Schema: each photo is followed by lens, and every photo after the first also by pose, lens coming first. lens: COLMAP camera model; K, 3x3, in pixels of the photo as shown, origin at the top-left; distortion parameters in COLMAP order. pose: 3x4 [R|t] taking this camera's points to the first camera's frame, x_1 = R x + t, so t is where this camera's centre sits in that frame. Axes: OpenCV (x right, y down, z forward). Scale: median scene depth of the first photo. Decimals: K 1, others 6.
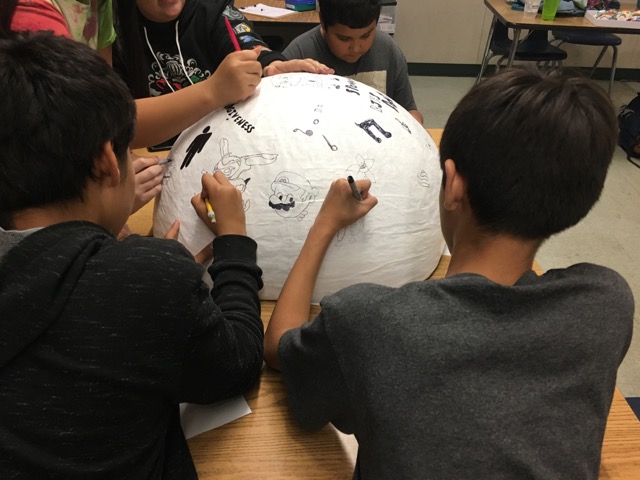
lens RADIAL K [[551.0, 0, 320.0], [0, 551.0, 240.0], [0, 0, 1]] dist [0.063248, -0.060096]
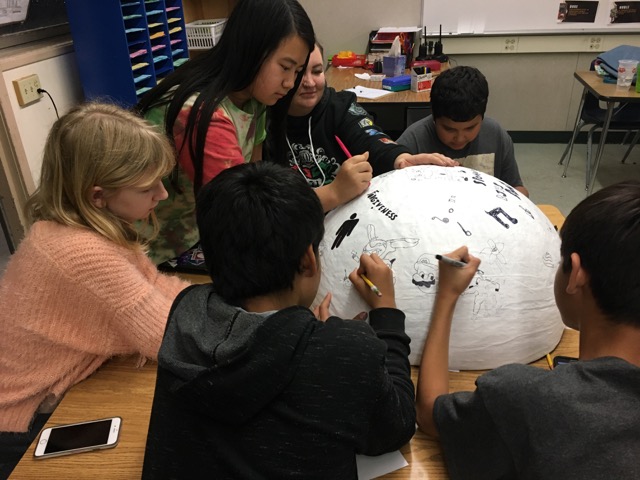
lens RADIAL K [[541.5, 0, 320.0], [0, 541.5, 240.0], [0, 0, 1]] dist [0.071822, -0.116273]
pose [[0.989246, 0.005669, -0.146153, -0.106644], [-0.021612, 0.993945, -0.107728, -0.021827], [0.144657, 0.109728, 0.983379, -0.152261]]
